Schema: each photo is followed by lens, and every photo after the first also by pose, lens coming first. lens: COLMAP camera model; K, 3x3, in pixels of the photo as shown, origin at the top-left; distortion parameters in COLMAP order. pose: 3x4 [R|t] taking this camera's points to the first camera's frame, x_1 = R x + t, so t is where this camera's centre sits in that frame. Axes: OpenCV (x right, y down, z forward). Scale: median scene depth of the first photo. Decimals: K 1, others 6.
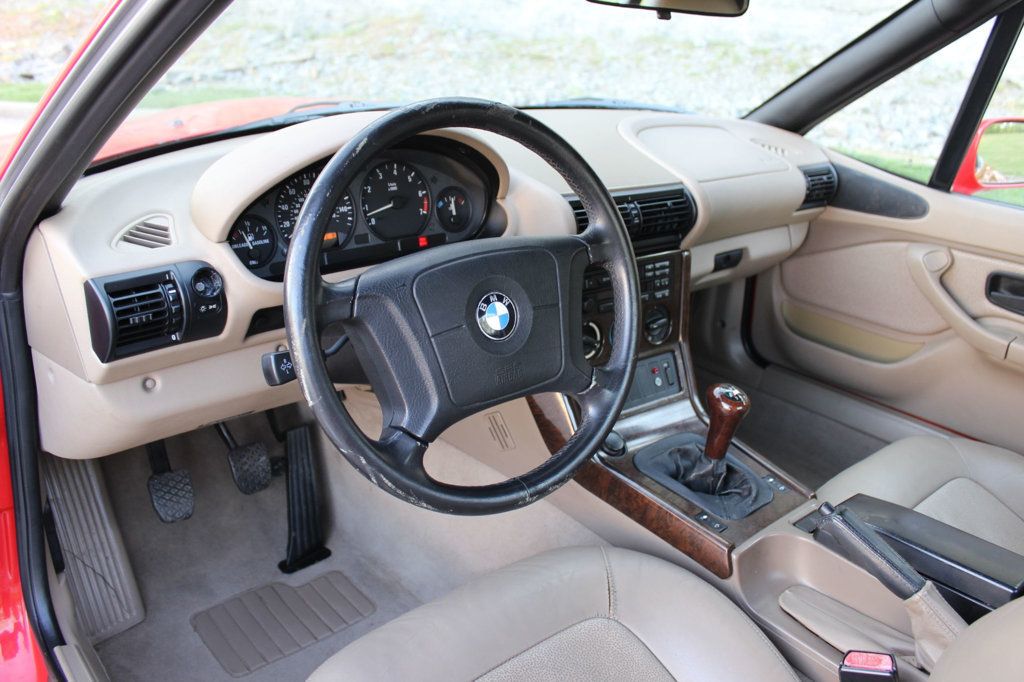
lens RADIAL K [[858.0, 0, 512.8], [0, 858.0, 364.1], [0, 0, 1]] dist [-0.149603, 0.109732]
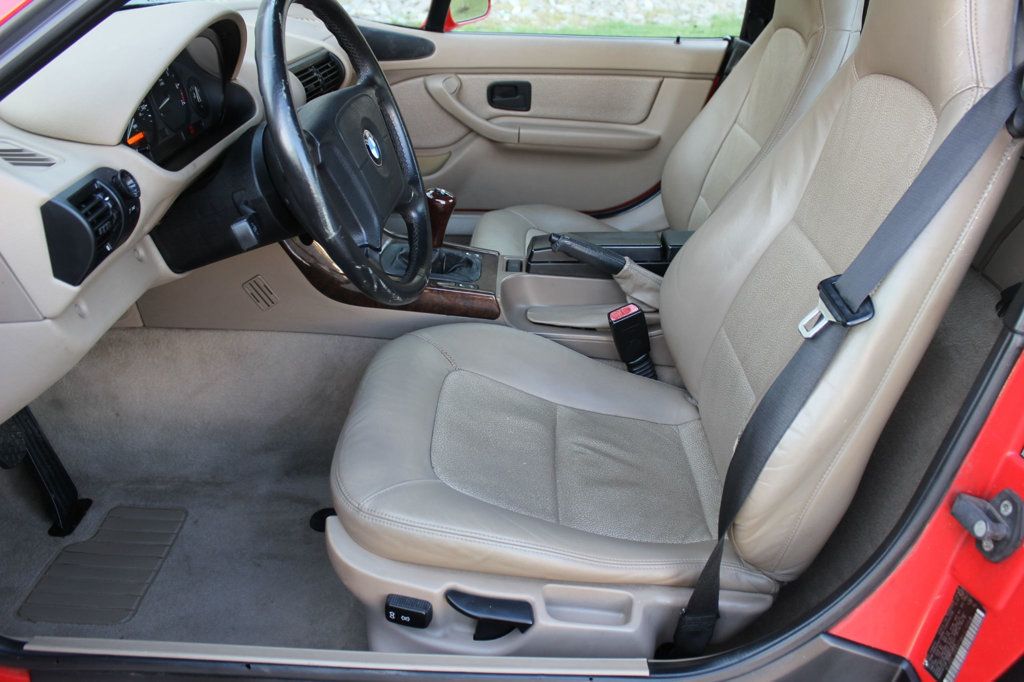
lens RADIAL K [[858.0, 0, 512.8], [0, 858.0, 364.1], [0, 0, 1]] dist [-0.149603, 0.109732]
pose [[0.657210, -0.373213, 0.654819, -0.479165], [0.297894, 0.926680, 0.229178, 0.008057], [-0.692340, 0.044449, 0.720202, -0.015230]]
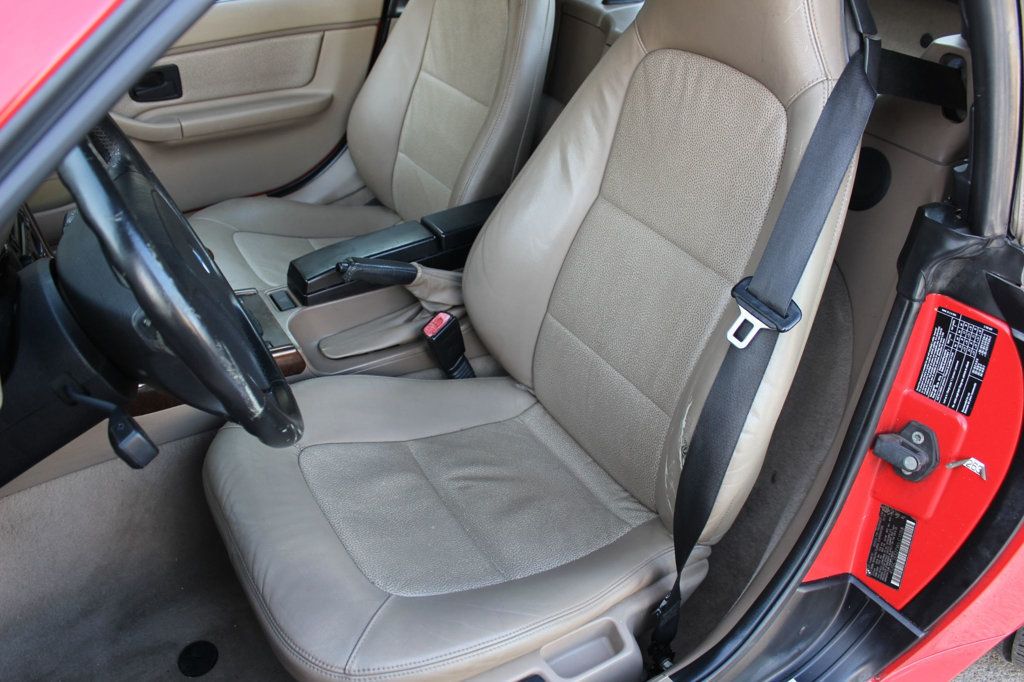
lens RADIAL K [[858.0, 0, 512.8], [0, 858.0, 364.1], [0, 0, 1]] dist [-0.149603, 0.109732]
pose [[0.142300, -0.607322, 0.781608, -0.467528], [0.384286, 0.761601, 0.521813, -0.196939], [-0.912182, 0.226107, 0.341761, 0.214882]]
